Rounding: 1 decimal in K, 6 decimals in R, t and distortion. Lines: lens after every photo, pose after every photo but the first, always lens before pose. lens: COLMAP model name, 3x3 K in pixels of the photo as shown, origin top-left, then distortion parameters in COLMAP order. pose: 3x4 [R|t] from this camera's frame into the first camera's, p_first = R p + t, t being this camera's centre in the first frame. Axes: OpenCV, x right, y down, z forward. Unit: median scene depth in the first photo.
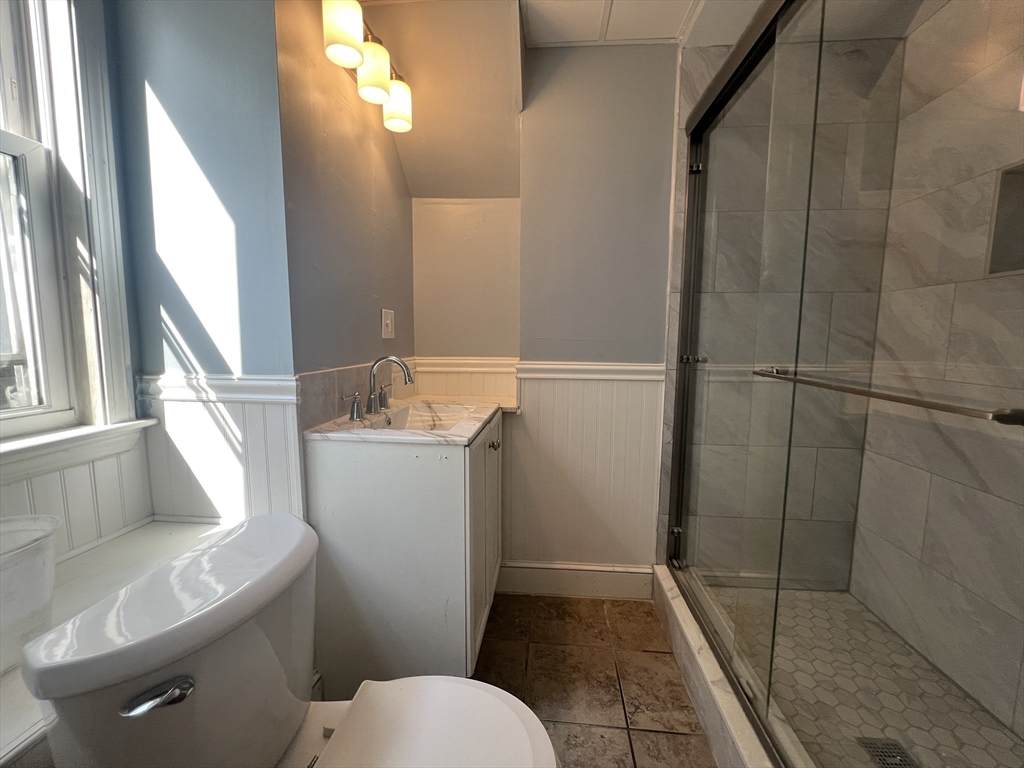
lens RADIAL K [[400.8, 0, 512.0], [0, 400.8, 384.0], [0, 0, 1]] dist [-0.000622, -0.000161]
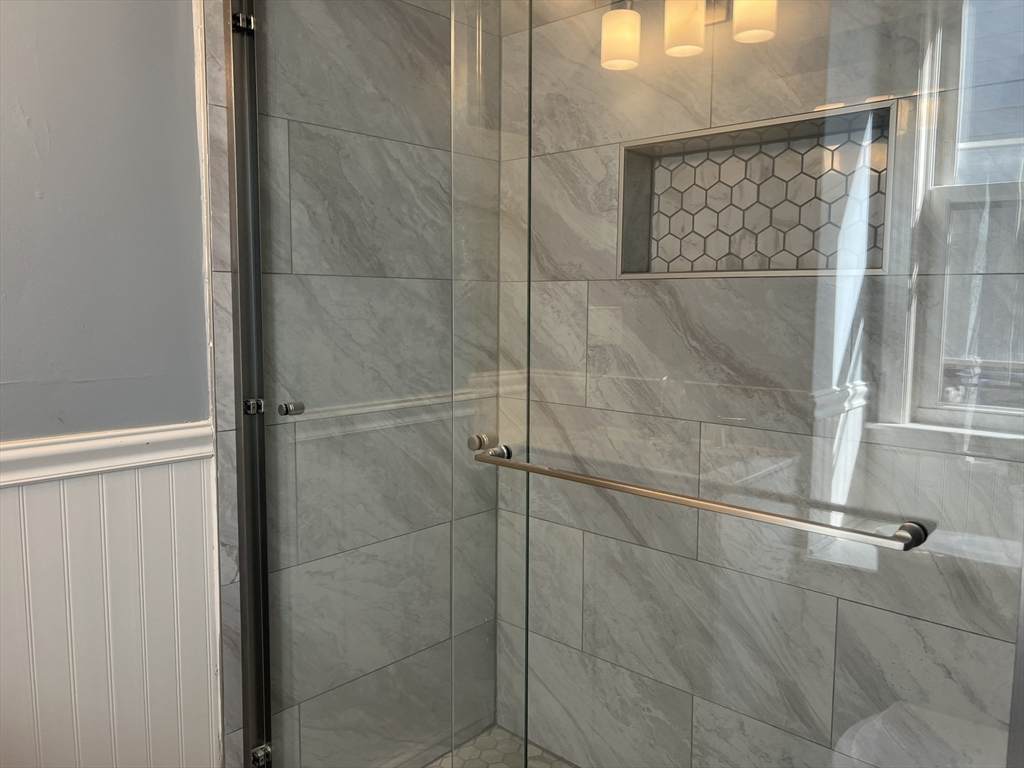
lens RADIAL K [[768.9, 0, 512.0], [0, 768.9, 384.0], [0, 0, 1]] dist [0.015899, -0.004013]
pose [[0.620125, -0.086404, 0.779730, -0.105929], [0.094829, 0.994884, 0.034828, -0.094912], [-0.778750, 0.052343, 0.625147, 0.164800]]
